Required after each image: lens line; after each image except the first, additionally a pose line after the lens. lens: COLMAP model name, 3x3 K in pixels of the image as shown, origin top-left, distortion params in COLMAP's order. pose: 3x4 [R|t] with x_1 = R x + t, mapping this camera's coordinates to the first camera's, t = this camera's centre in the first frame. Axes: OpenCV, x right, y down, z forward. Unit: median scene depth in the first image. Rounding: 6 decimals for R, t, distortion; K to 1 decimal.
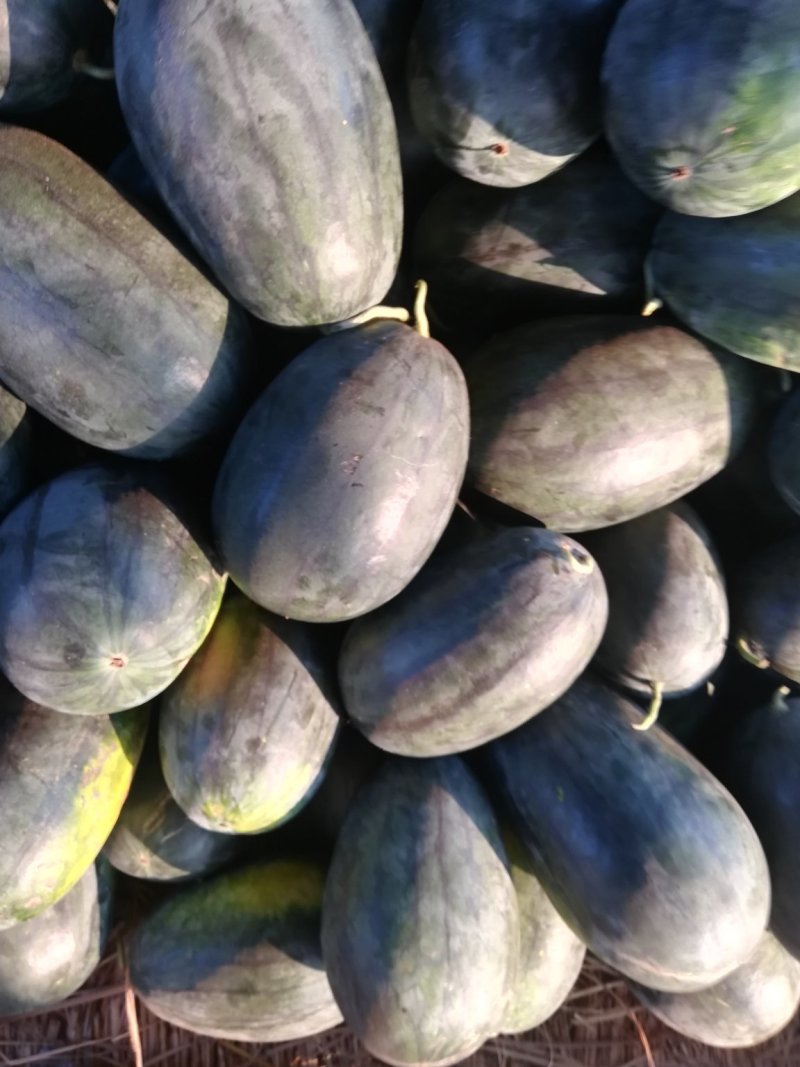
lens RADIAL K [[837.6, 0, 403.0], [0, 837.6, 502.2], [0, 0, 1]] dist [0.116349, -0.192466]
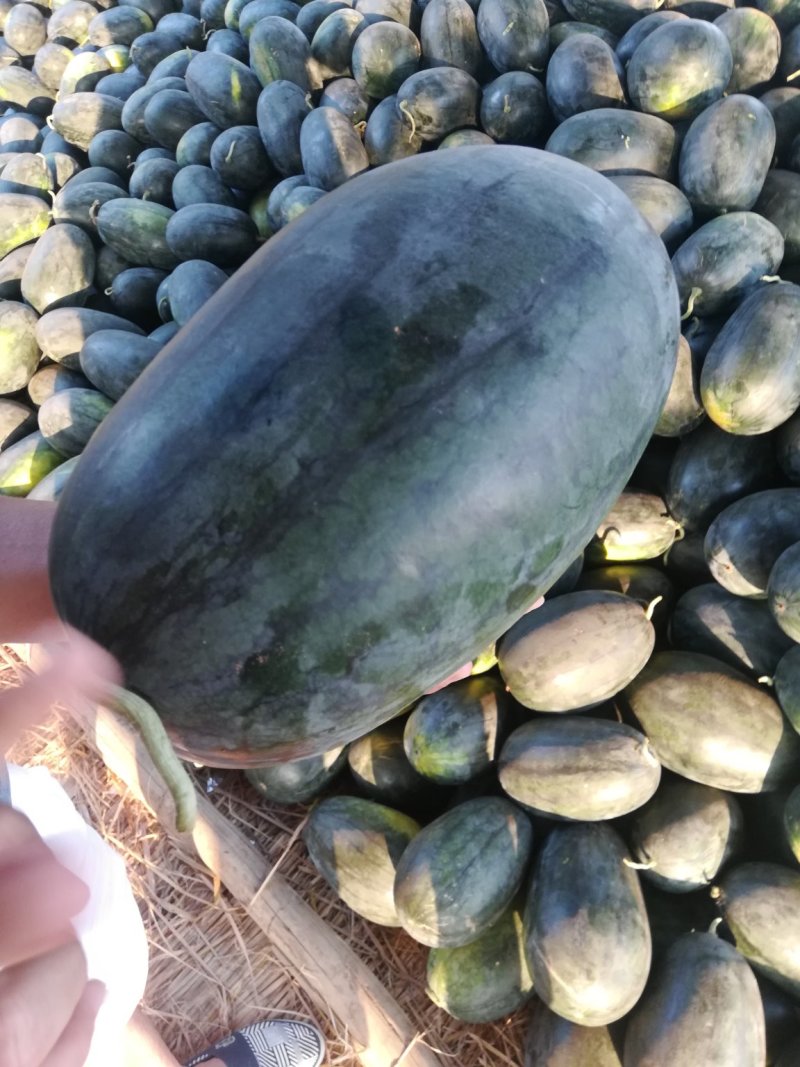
lens RADIAL K [[837.6, 0, 403.0], [0, 837.6, 502.2], [0, 0, 1]] dist [0.116349, -0.192466]
pose [[0.717807, 0.491839, -0.492796, 0.456609], [-0.657797, 0.711017, -0.248511, 0.486207], [0.228158, 0.502543, 0.833903, -0.950238]]
